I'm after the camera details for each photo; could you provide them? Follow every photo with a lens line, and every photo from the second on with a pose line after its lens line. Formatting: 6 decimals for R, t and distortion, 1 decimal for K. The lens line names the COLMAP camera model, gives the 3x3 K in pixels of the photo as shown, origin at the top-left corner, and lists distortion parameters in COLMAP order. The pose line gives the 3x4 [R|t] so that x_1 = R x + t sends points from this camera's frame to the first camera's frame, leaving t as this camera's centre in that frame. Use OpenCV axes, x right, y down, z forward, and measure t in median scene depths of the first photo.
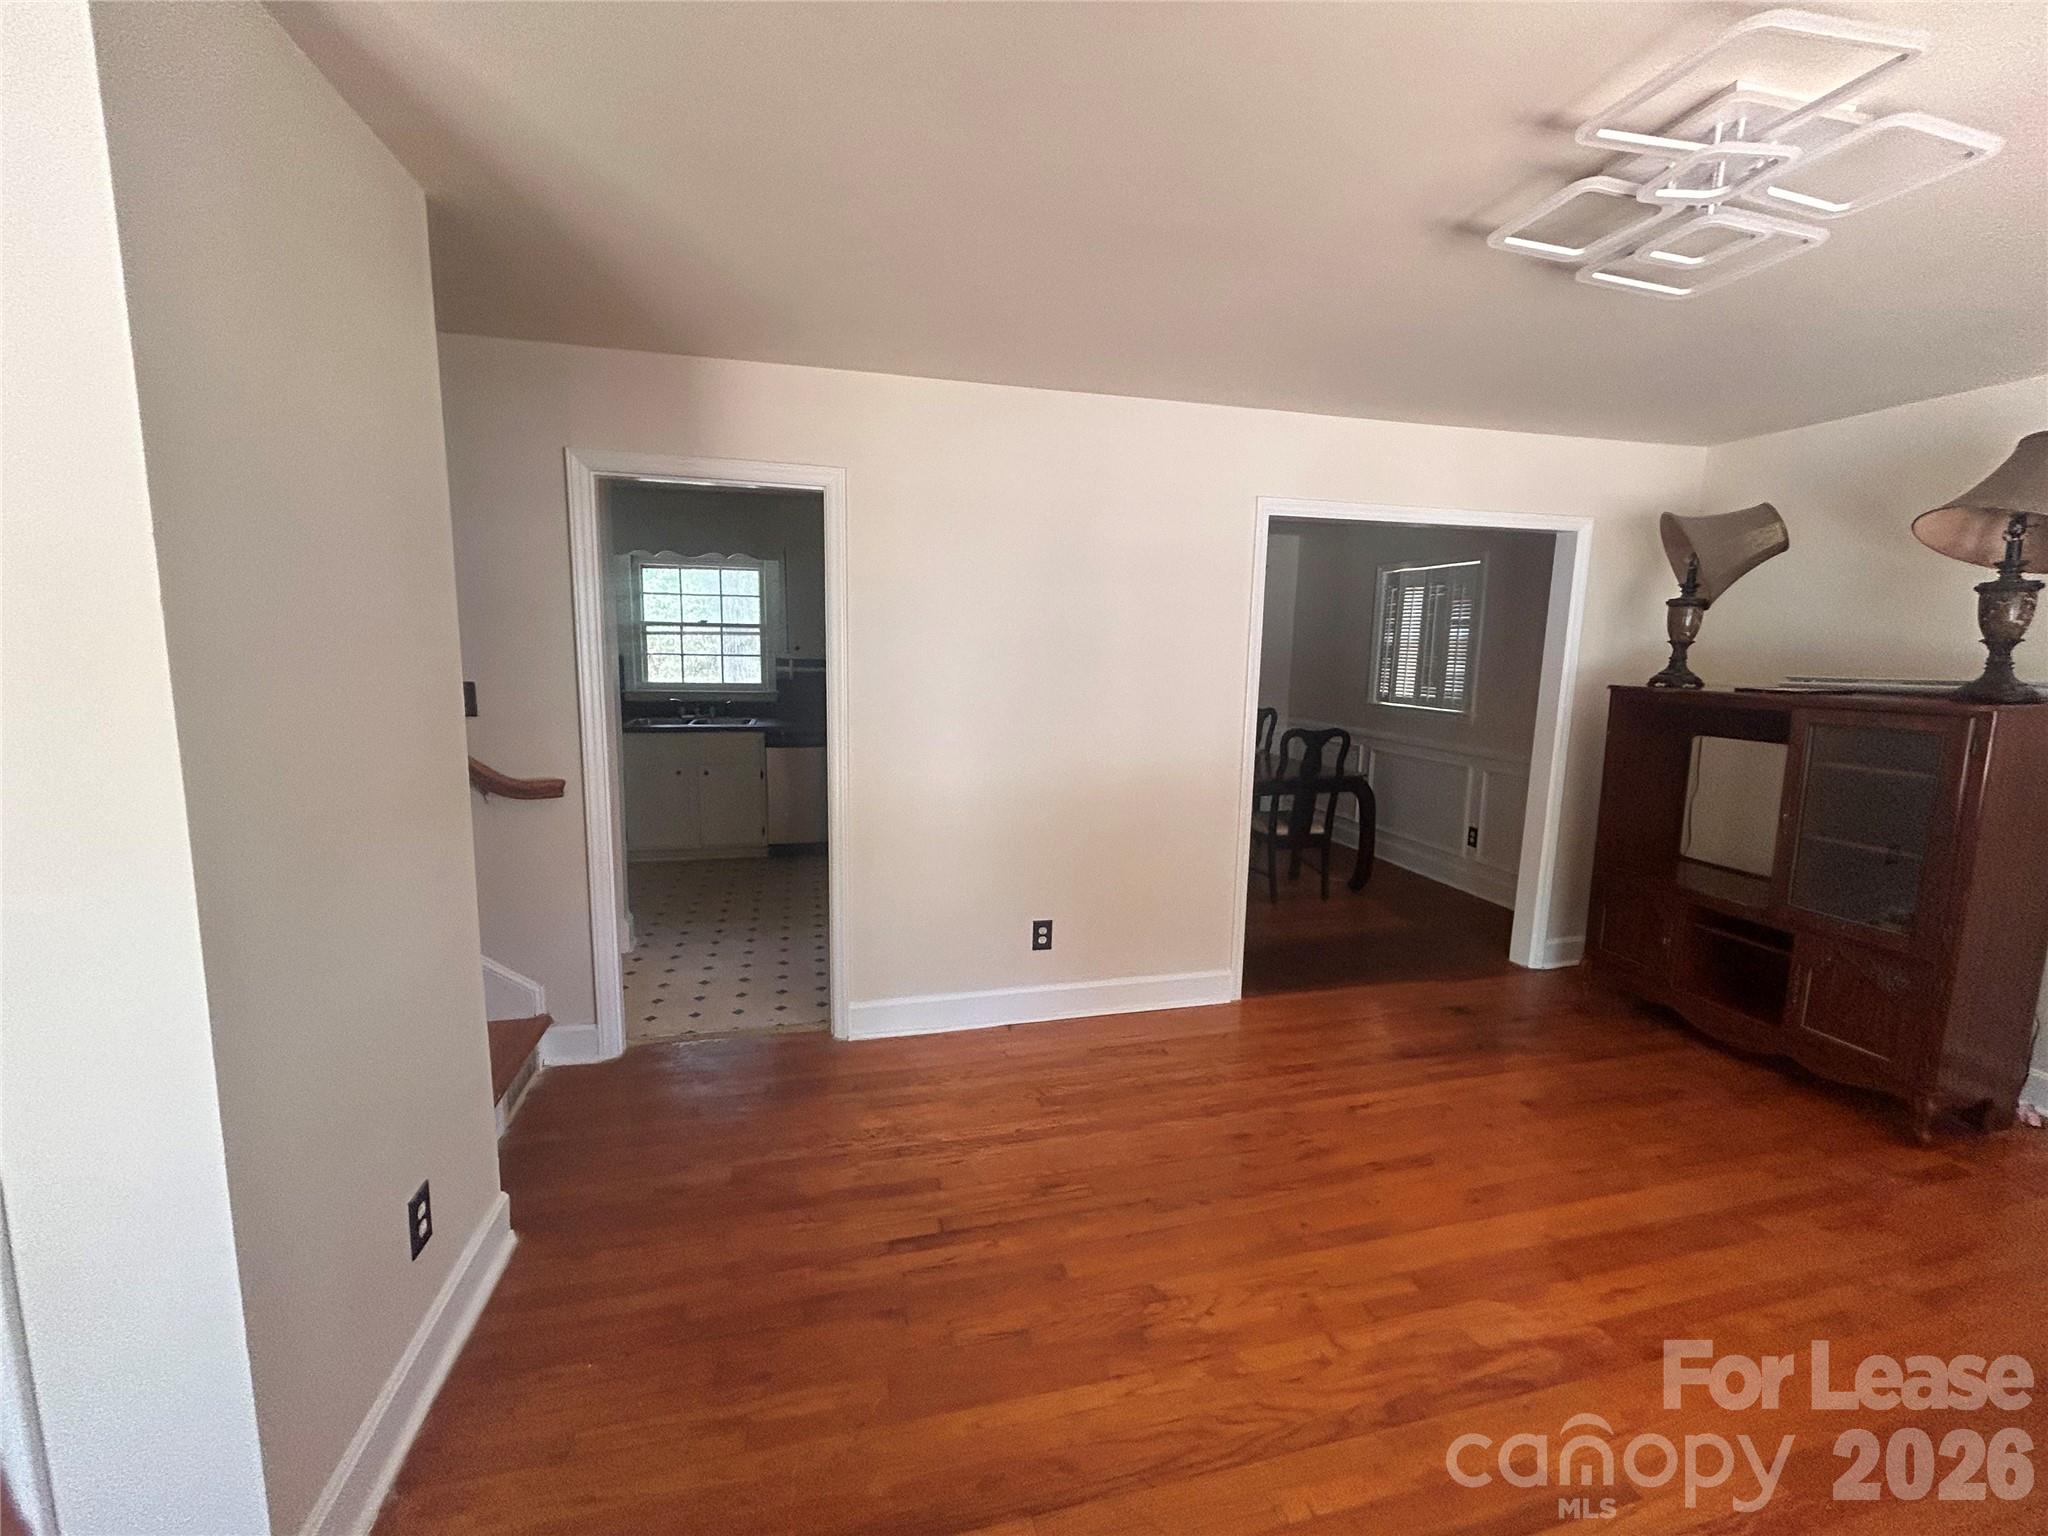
lens RADIAL K [[825.2, 0, 1022.4], [0, 825.2, 760.5], [0, 0, 1]] dist [0.001349, -0.000041]
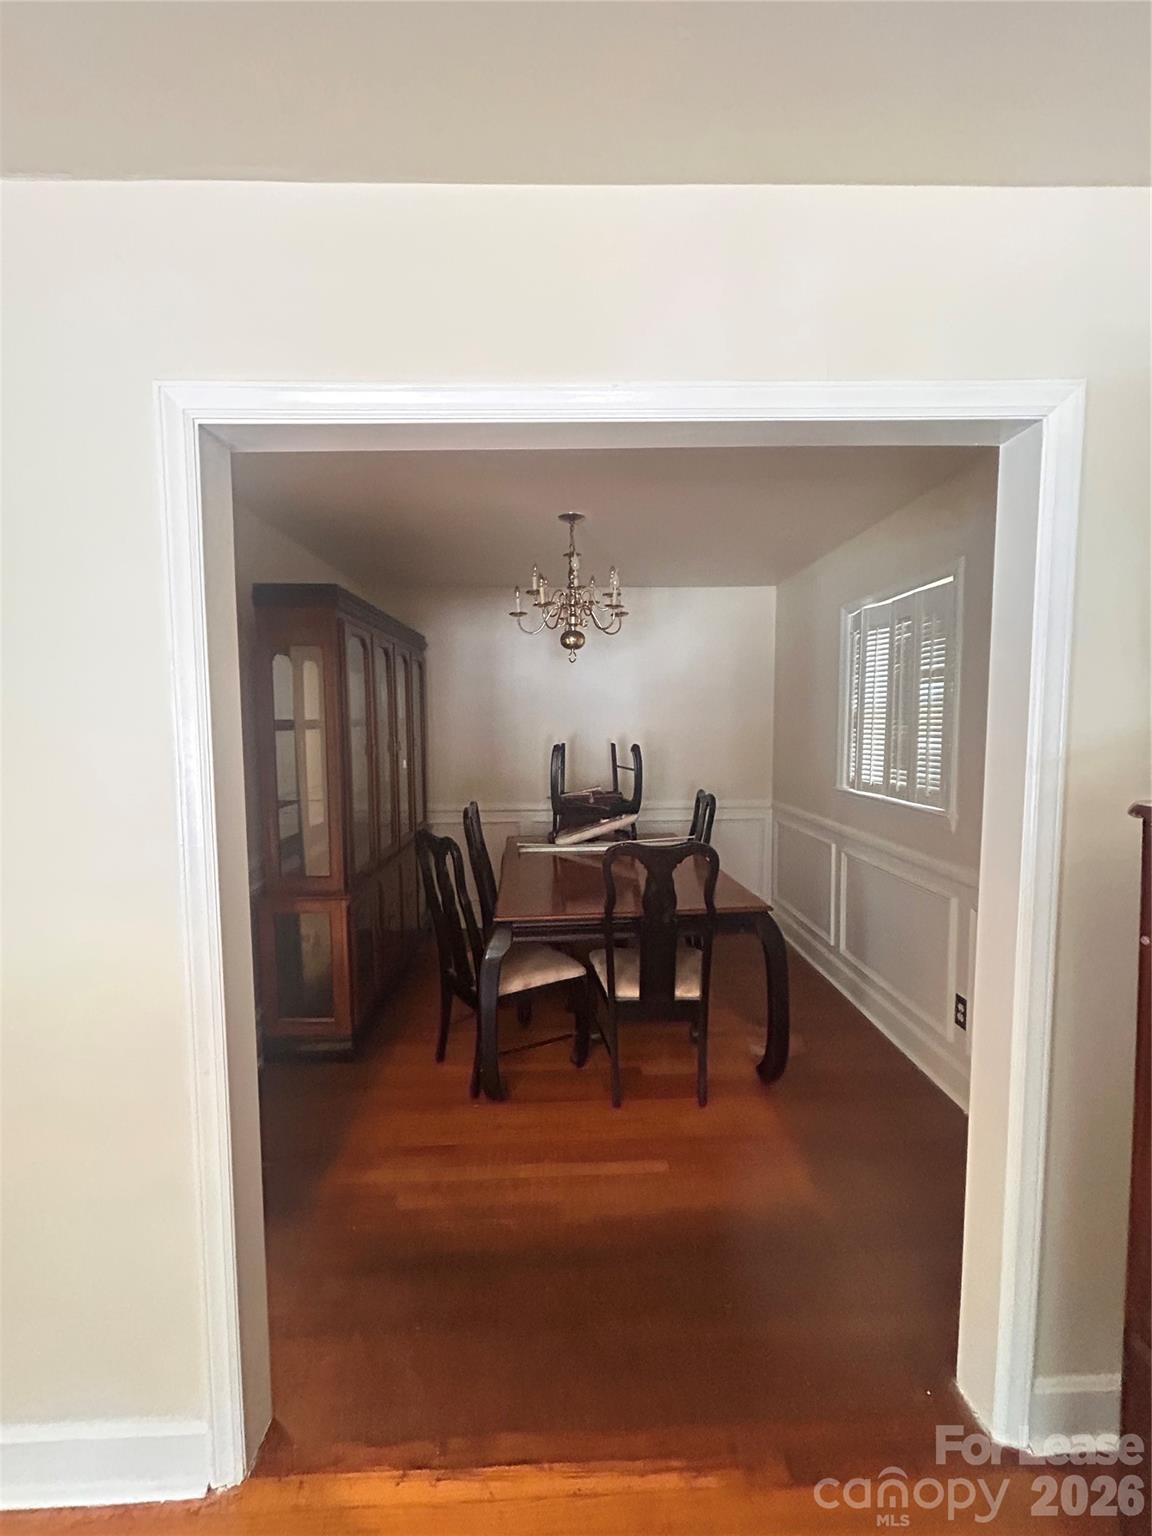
lens RADIAL K [[618.9, 0, 580.0], [0, 618.9, 769.0], [0, 0, 1]] dist [0.001349, -0.000041]
pose [[0.973824, -0.011152, -0.227030, 0.367954], [-0.003261, 0.998008, -0.063008, -0.059543], [0.227280, 0.062099, 0.971847, 0.460882]]
